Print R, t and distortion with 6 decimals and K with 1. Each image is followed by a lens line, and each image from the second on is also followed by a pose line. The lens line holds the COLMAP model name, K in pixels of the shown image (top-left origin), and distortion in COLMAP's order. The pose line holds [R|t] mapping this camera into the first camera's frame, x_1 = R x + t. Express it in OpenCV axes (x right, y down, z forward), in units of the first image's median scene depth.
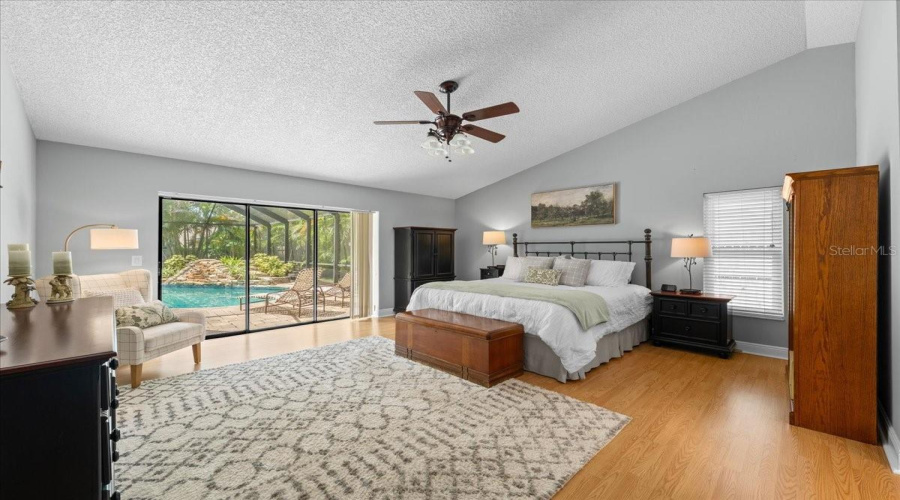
lens RADIAL K [[347.8, 0, 448.4], [0, 347.8, 241.8], [0, 0, 1]] dist [0.000134, 0.000148]
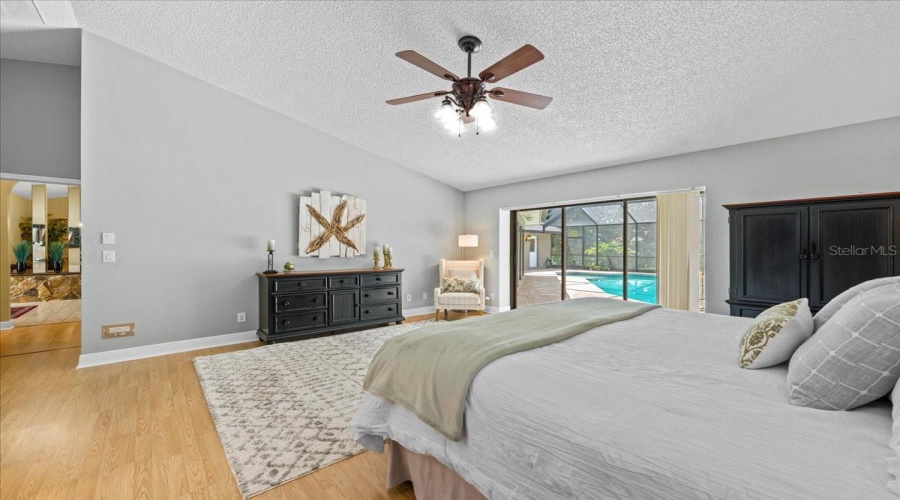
lens RADIAL K [[347.8, 0, 448.4], [0, 347.8, 241.8], [0, 0, 1]] dist [0.000134, 0.000148]
pose [[-0.066340, -0.015828, -0.997672, 1.261700], [0.035591, 0.999200, -0.018218, 0.038574], [0.997162, -0.036717, -0.065724, 1.556238]]
